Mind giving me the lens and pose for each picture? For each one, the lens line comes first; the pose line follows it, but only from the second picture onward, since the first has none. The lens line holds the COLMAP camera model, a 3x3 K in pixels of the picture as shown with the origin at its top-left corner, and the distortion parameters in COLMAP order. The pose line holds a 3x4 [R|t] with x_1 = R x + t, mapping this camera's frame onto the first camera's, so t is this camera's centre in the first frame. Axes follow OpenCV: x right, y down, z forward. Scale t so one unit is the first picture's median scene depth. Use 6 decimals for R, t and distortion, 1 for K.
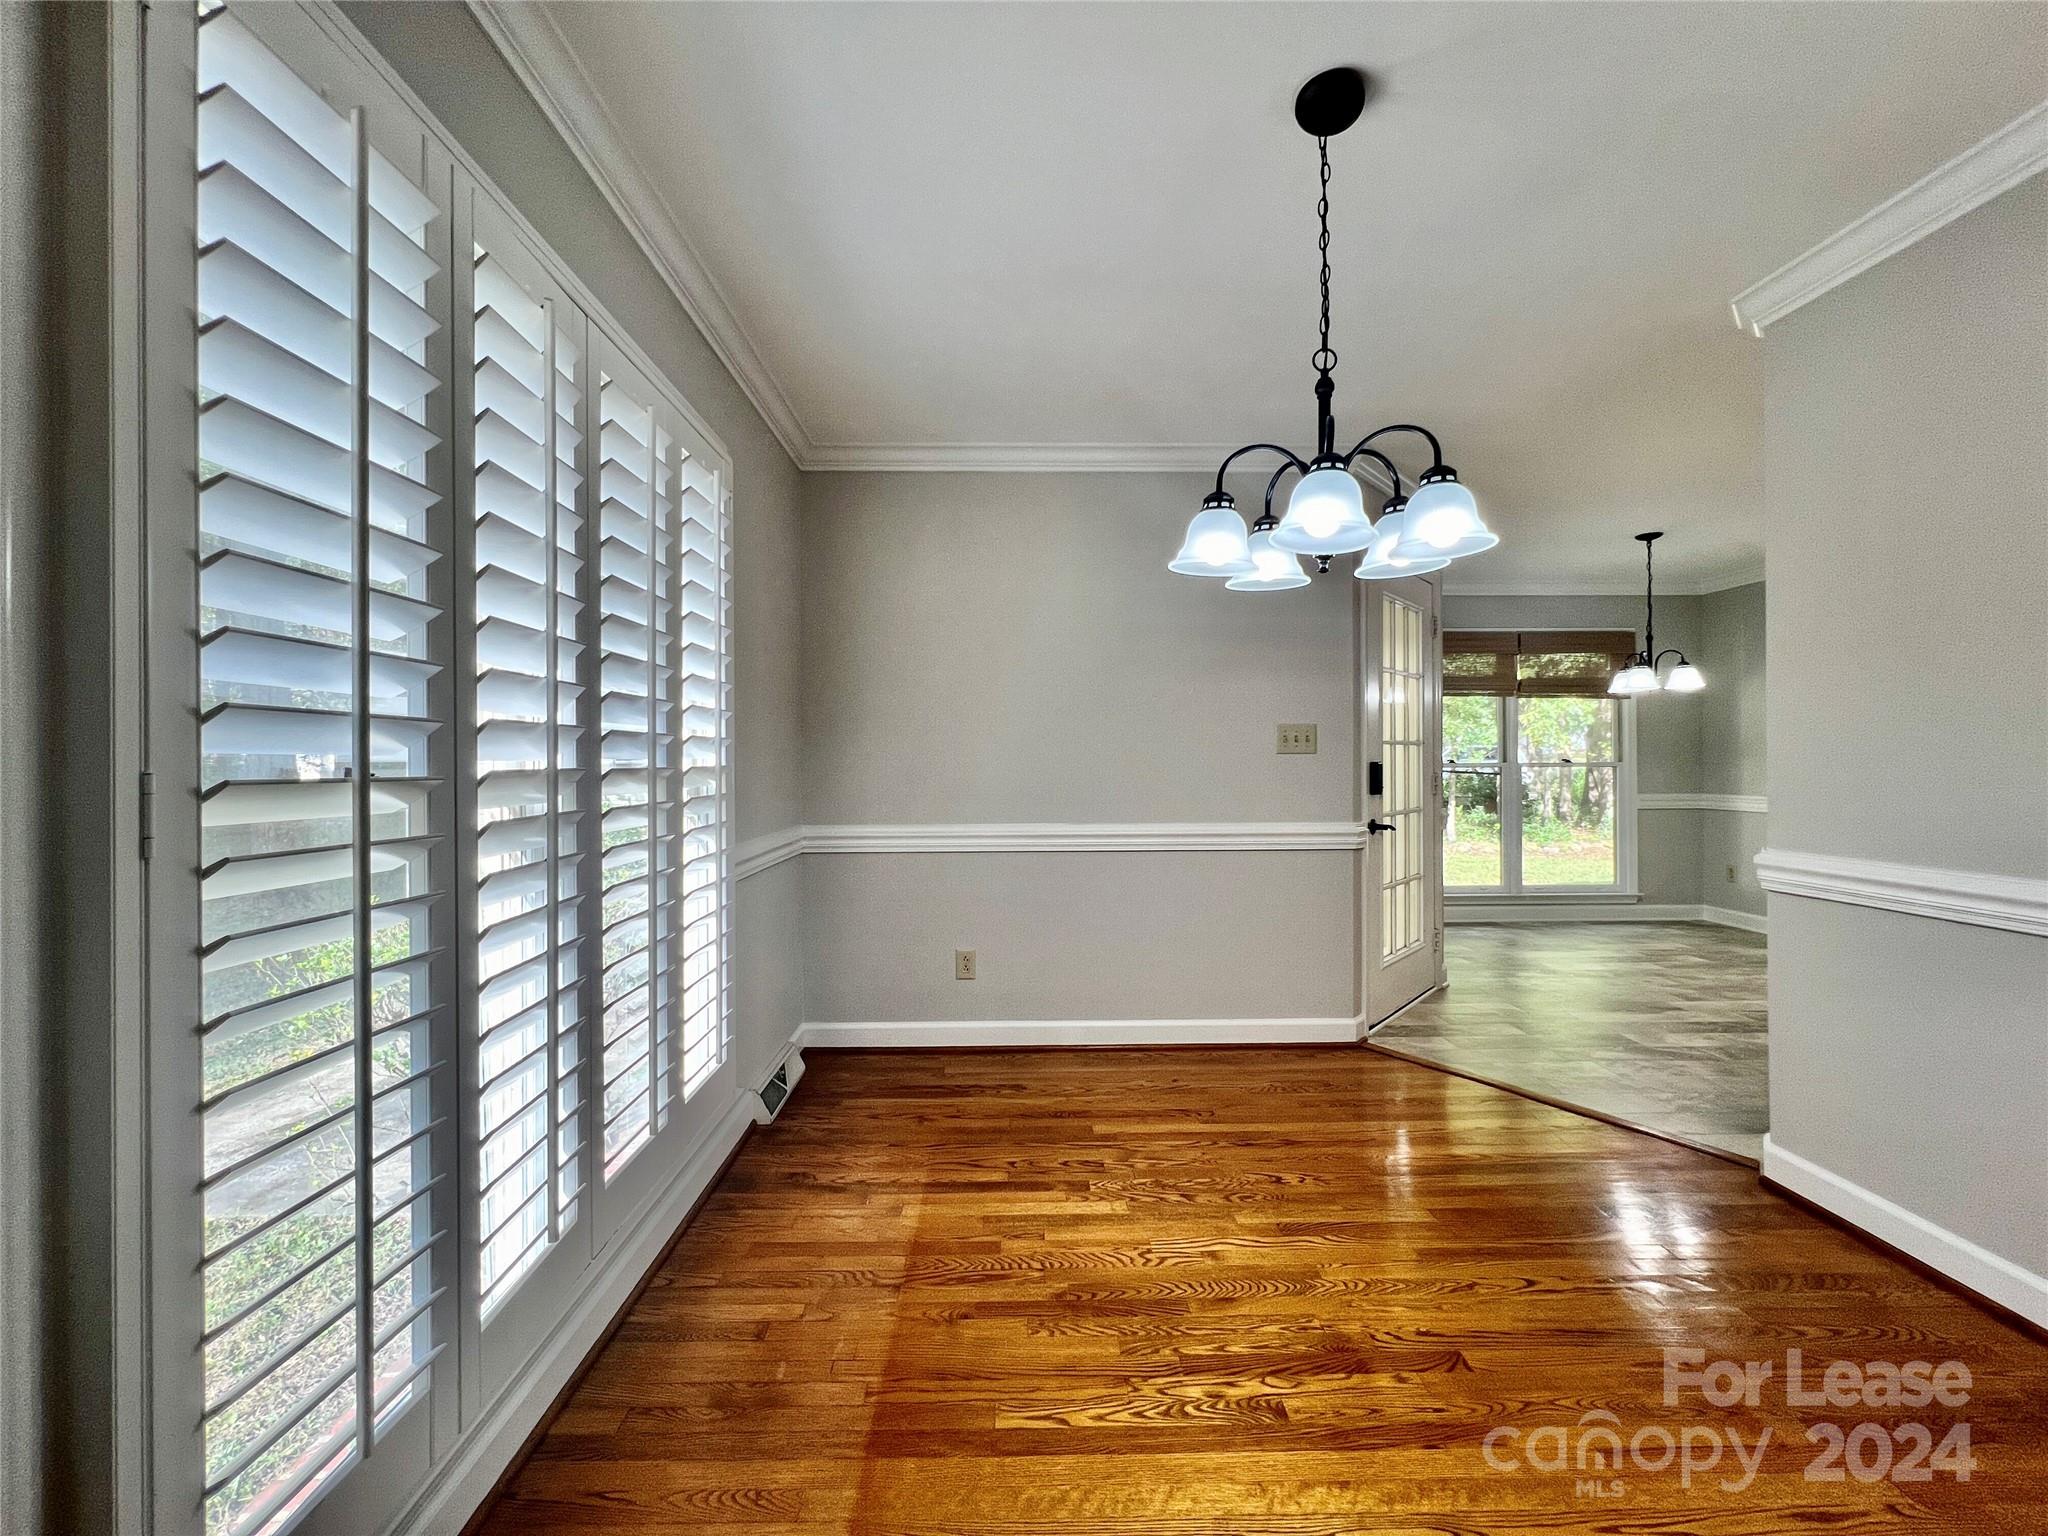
lens RADIAL K [[821.9, 0, 1021.2], [0, 821.9, 760.9], [0, 0, 1]] dist [-0.000798, 0.000581]
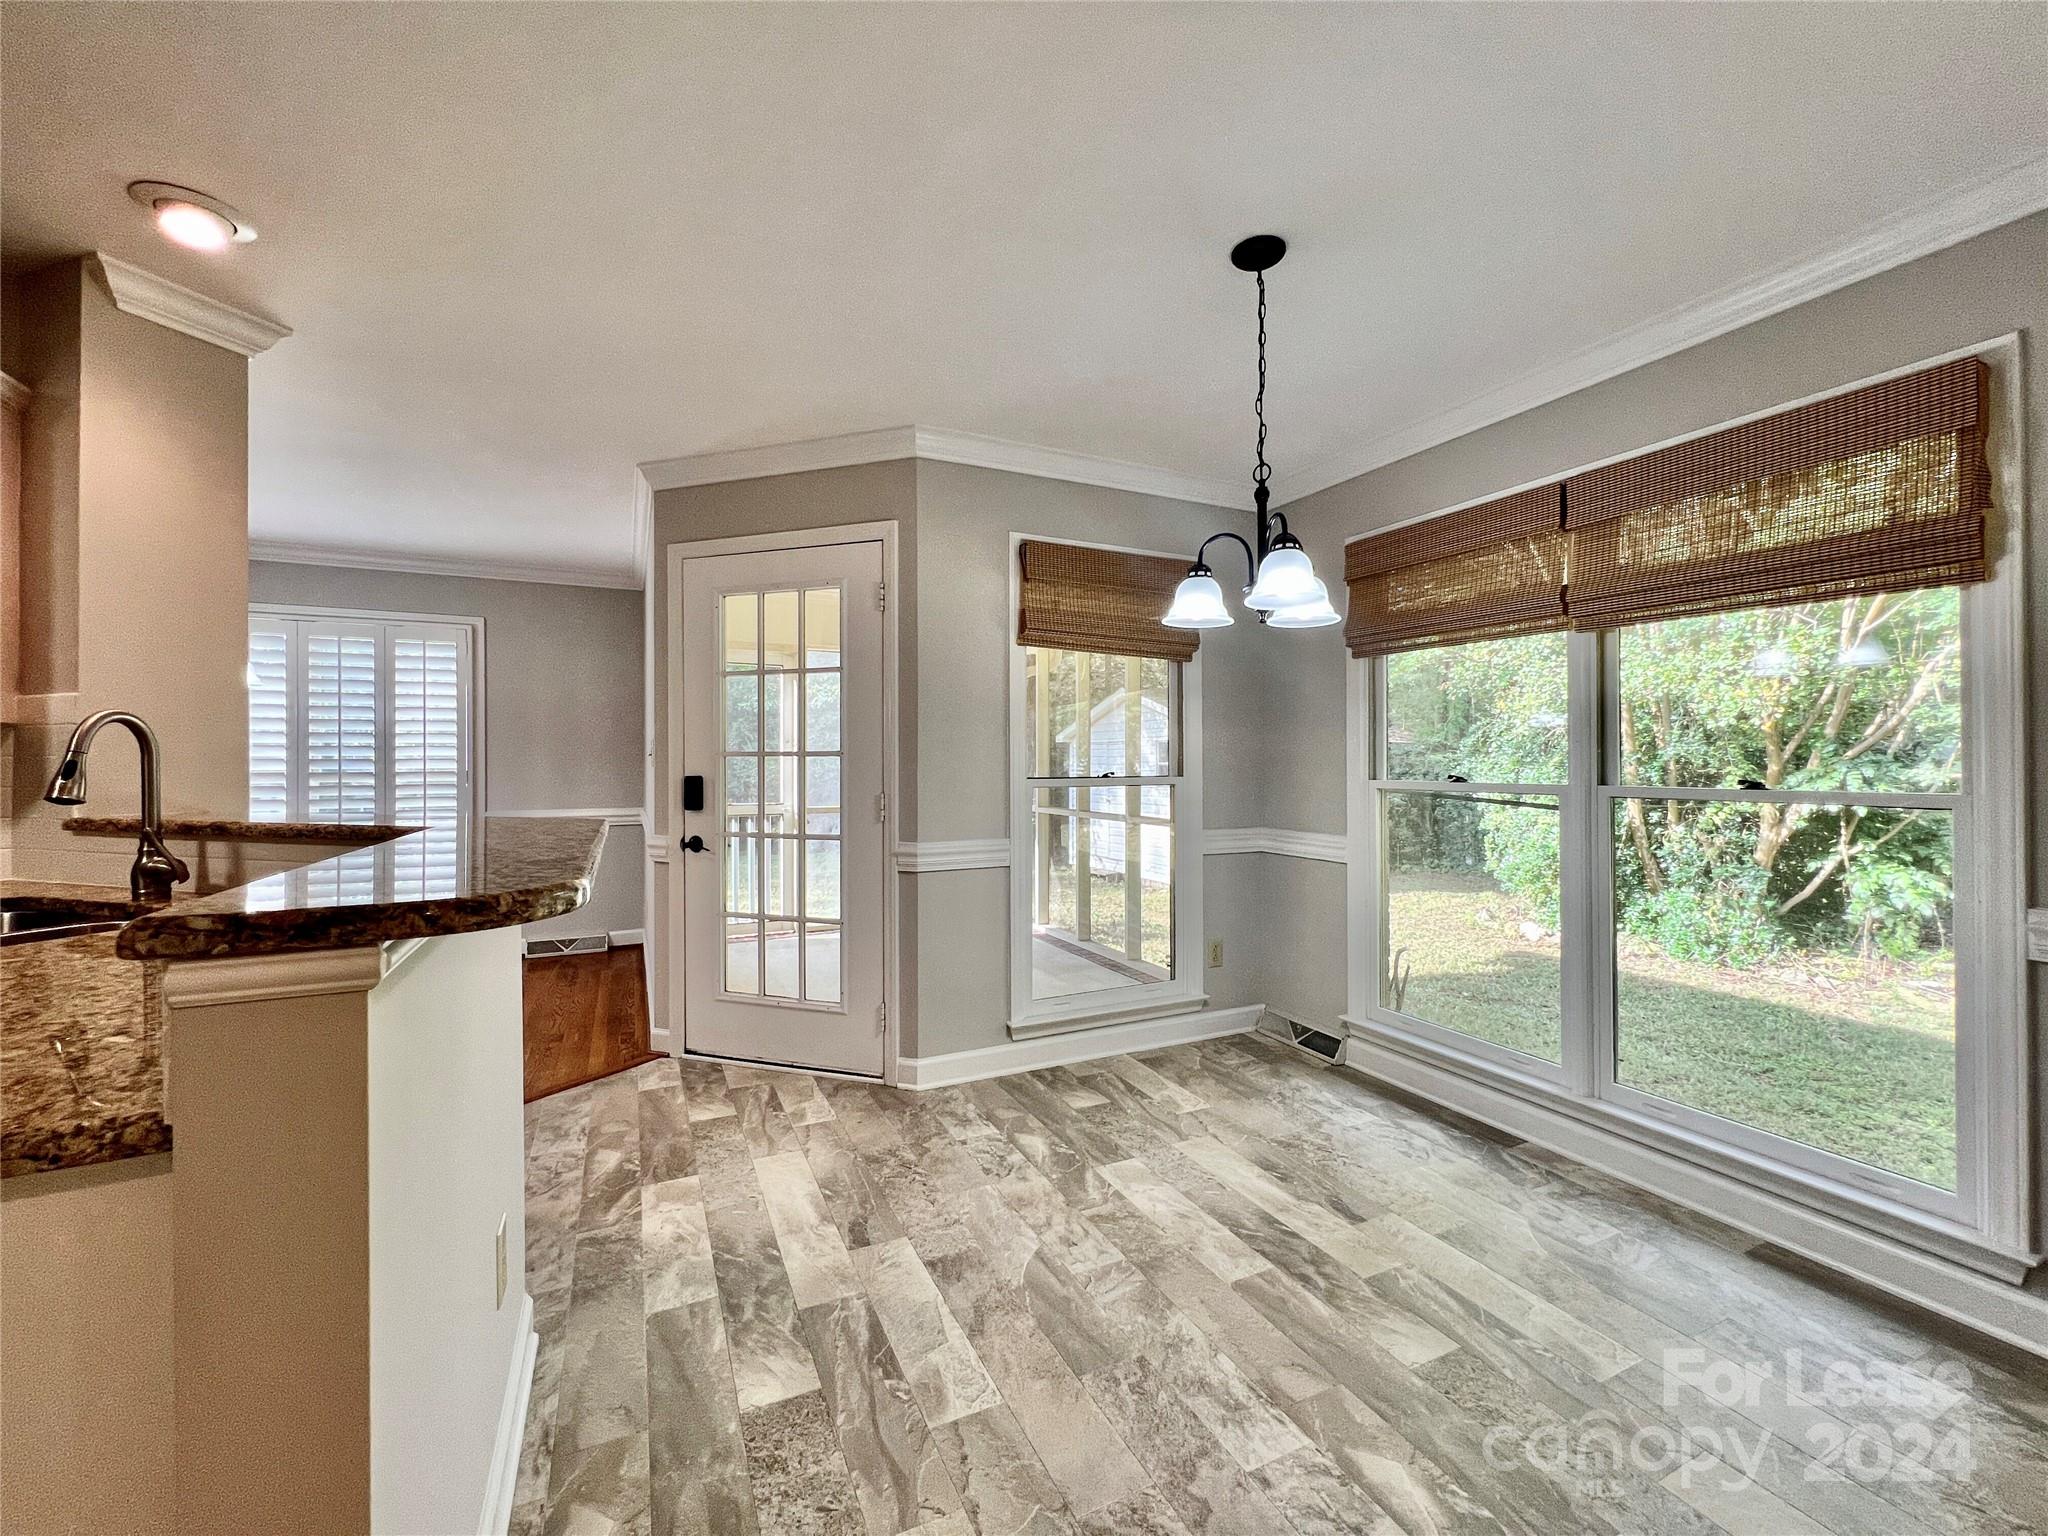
lens RADIAL K [[821.9, 0, 1021.2], [0, 821.9, 760.9], [0, 0, 1]] dist [-0.000798, 0.000581]
pose [[0.415693, 0.002278, -0.909502, 1.002572], [-0.000161, 0.999997, 0.002431, -0.012270], [0.909505, -0.000864, 0.415692, 0.655752]]
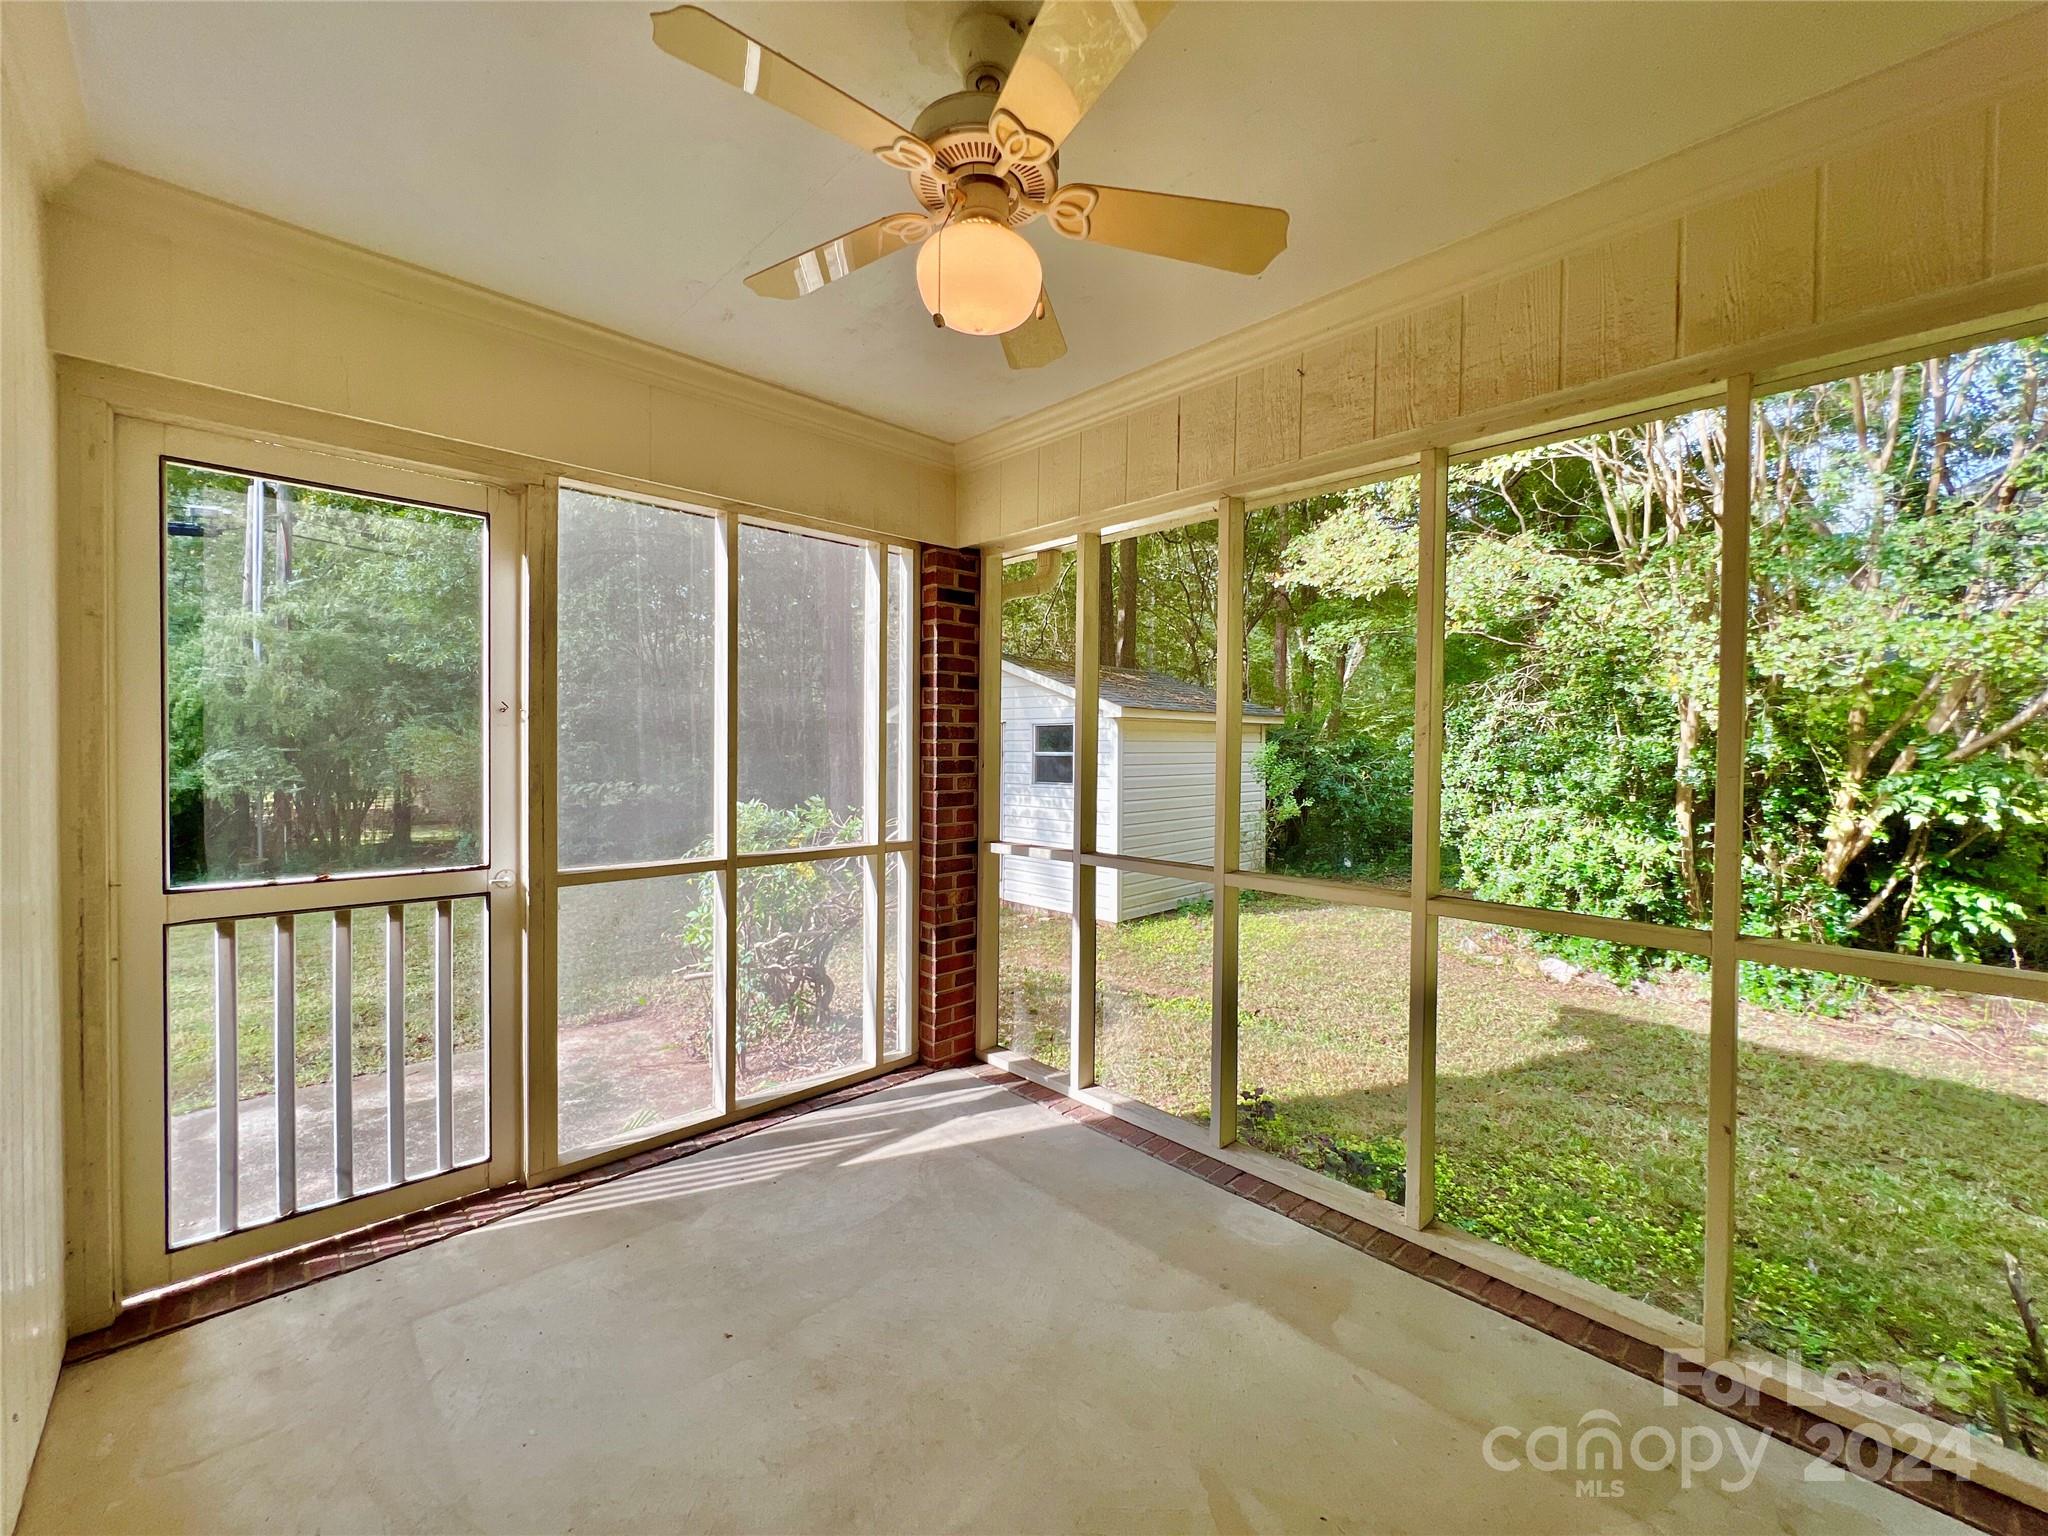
lens RADIAL K [[821.9, 0, 1021.2], [0, 821.9, 760.9], [0, 0, 1]] dist [-0.000798, 0.000581]
pose [[0.680963, 0.024389, -0.731911, 0.332815], [-0.012232, 0.999685, 0.021931, -0.020956], [0.732215, -0.005981, 0.681047, 0.739600]]
